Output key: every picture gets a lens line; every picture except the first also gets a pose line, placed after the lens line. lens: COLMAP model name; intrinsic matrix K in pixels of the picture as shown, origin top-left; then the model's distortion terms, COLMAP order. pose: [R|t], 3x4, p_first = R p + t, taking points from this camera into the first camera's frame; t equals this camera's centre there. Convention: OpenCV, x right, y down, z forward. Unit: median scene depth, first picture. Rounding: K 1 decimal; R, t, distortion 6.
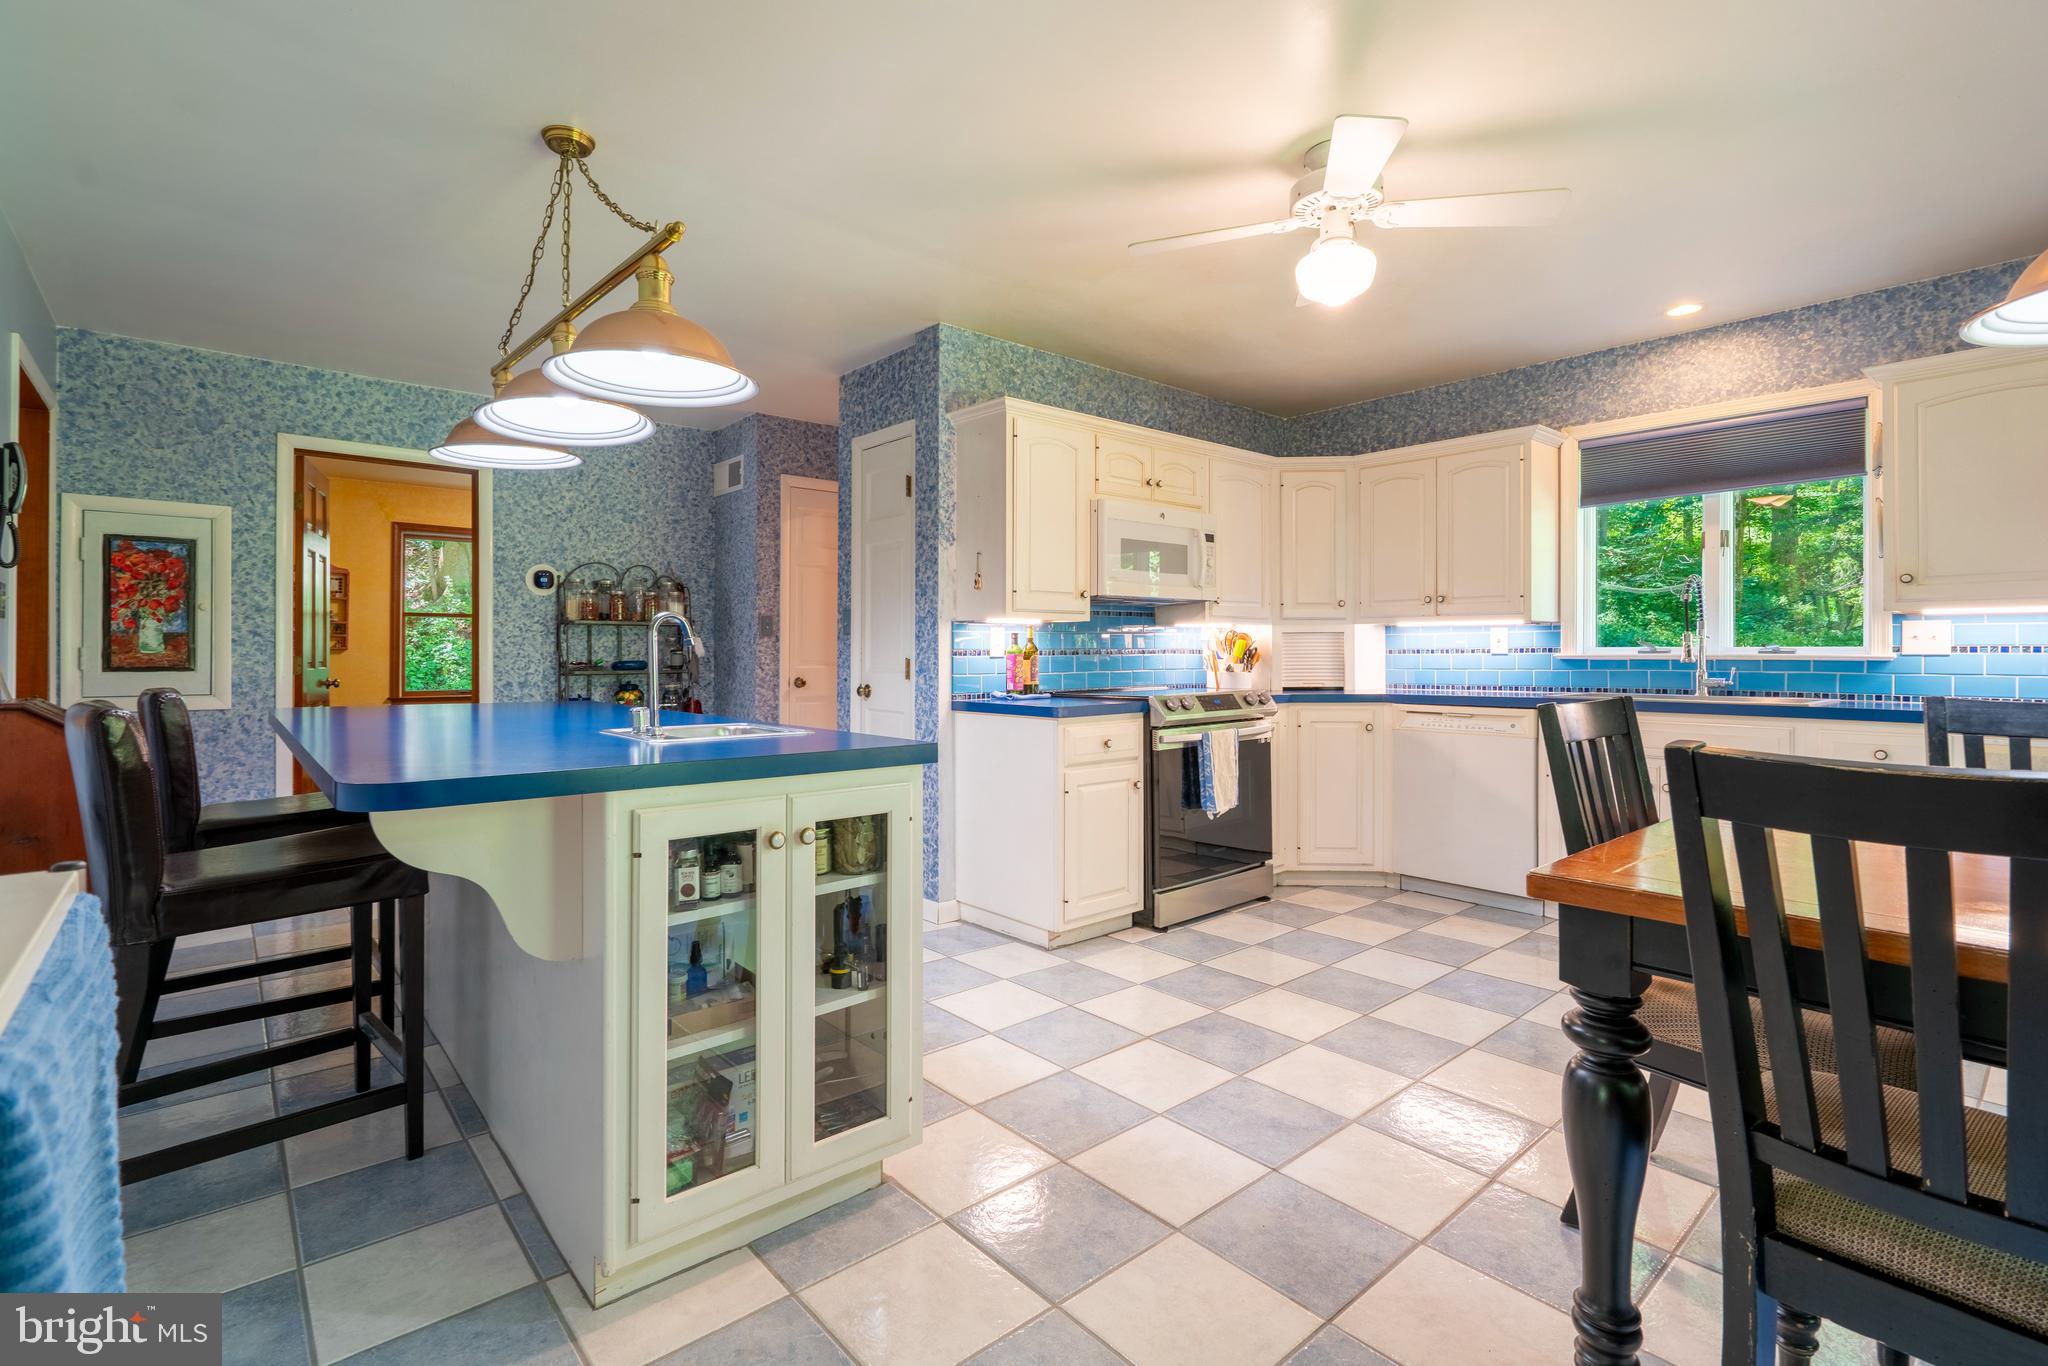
lens RADIAL K [[941.2, 0, 1027.5], [0, 941.2, 651.0], [0, 0, 1]] dist [-0.002987, 0.000448]
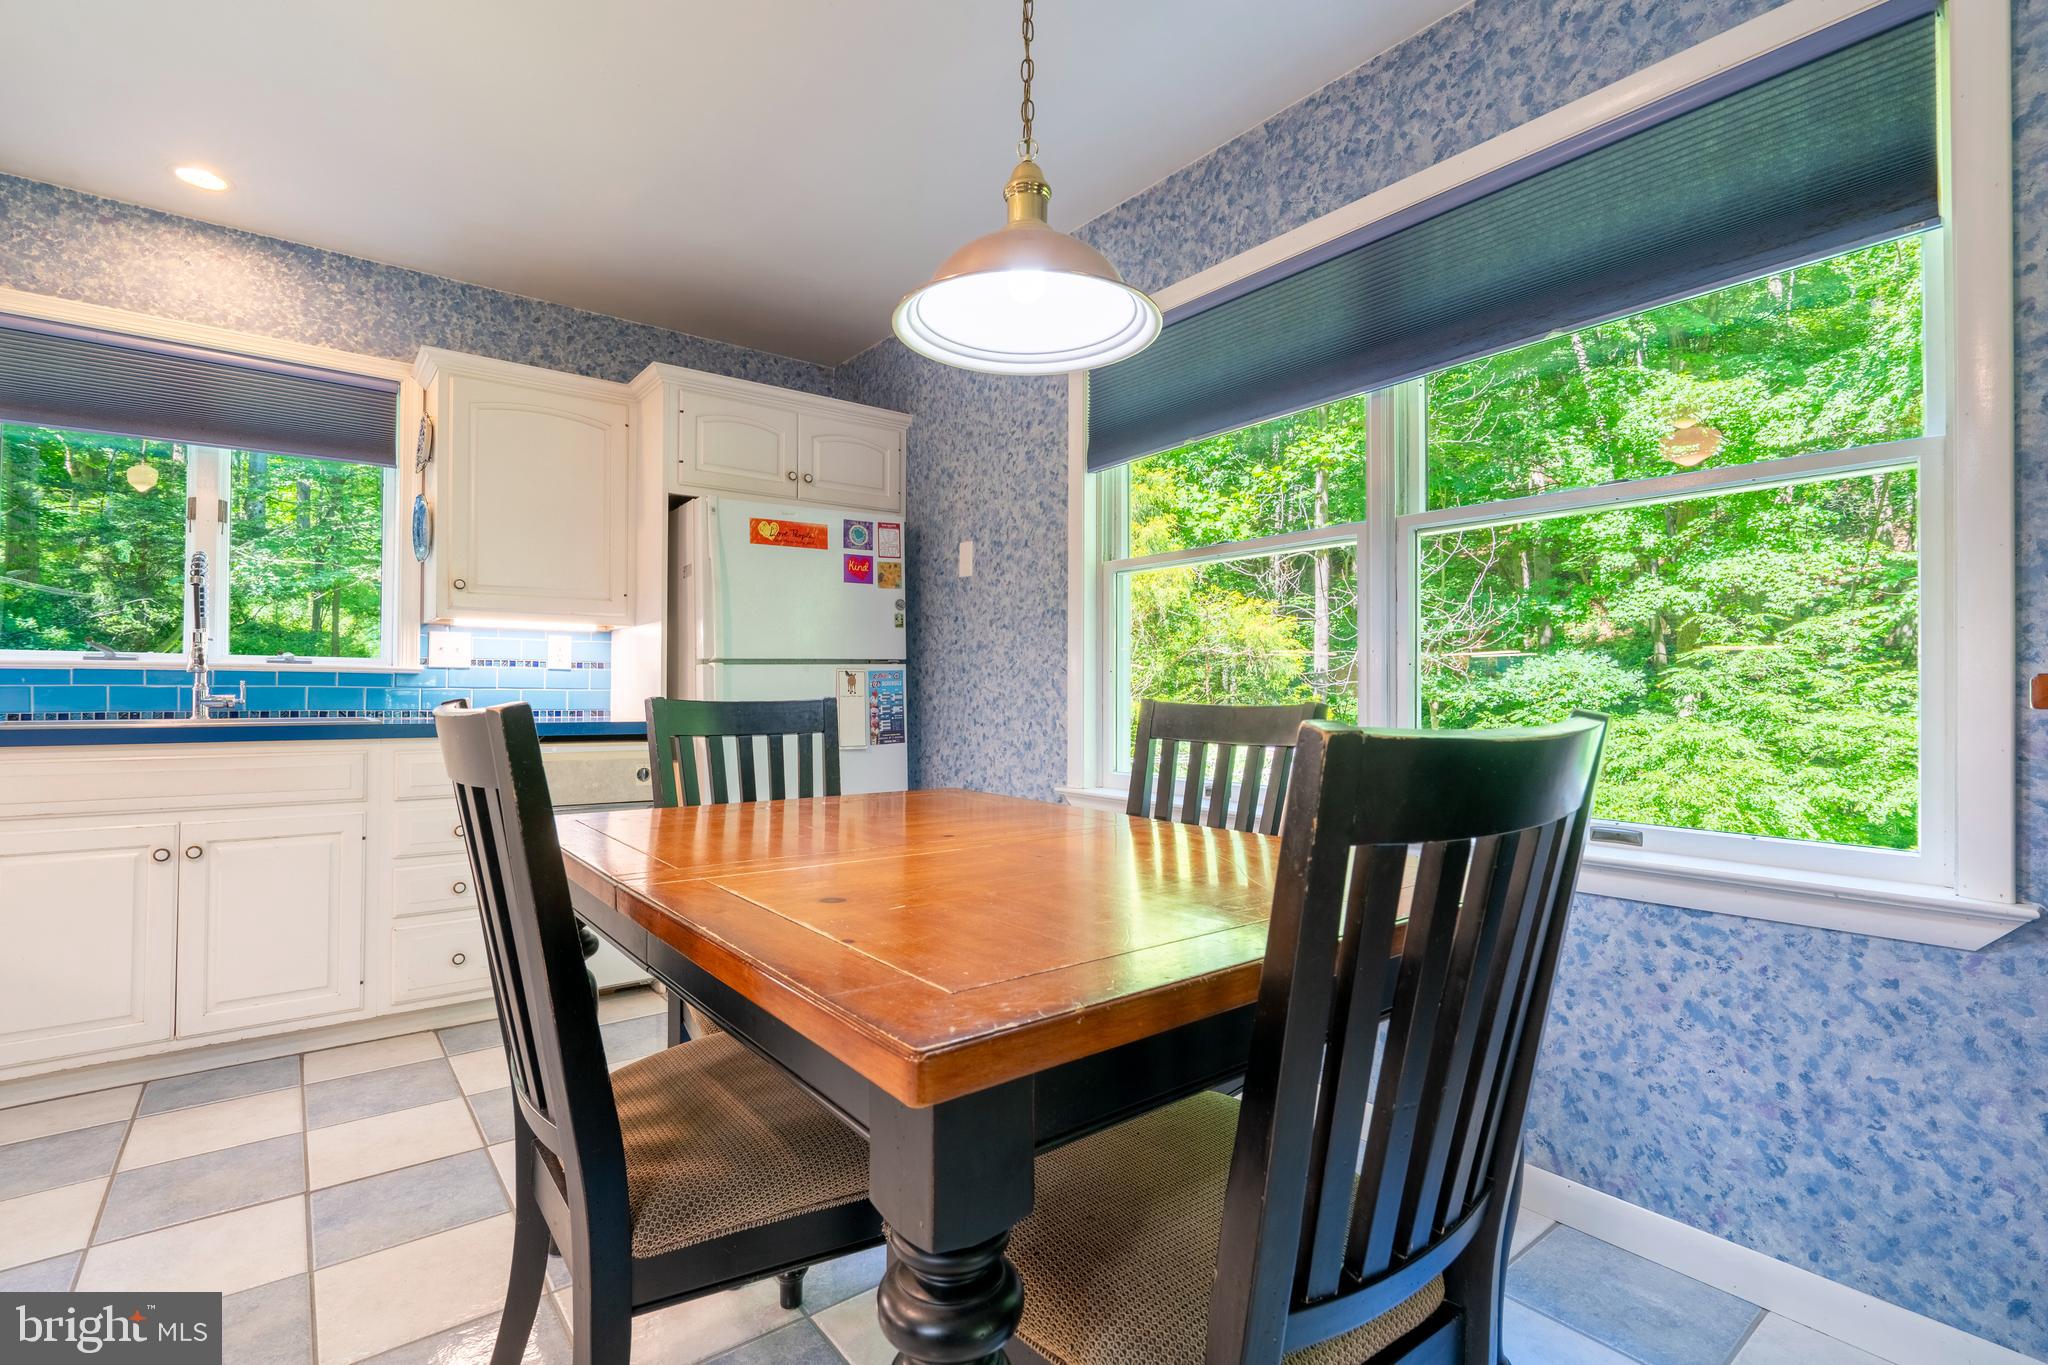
lens RADIAL K [[941.7, 0, 1004.5], [0, 941.7, 678.5], [0, 0, 1]] dist [0.000698, 0.000652]
pose [[0.068163, 0.014598, 0.997567, 0.027859], [-0.007089, 0.999875, -0.014147, 0.021129], [-0.997649, -0.006108, 0.068258, 0.312698]]
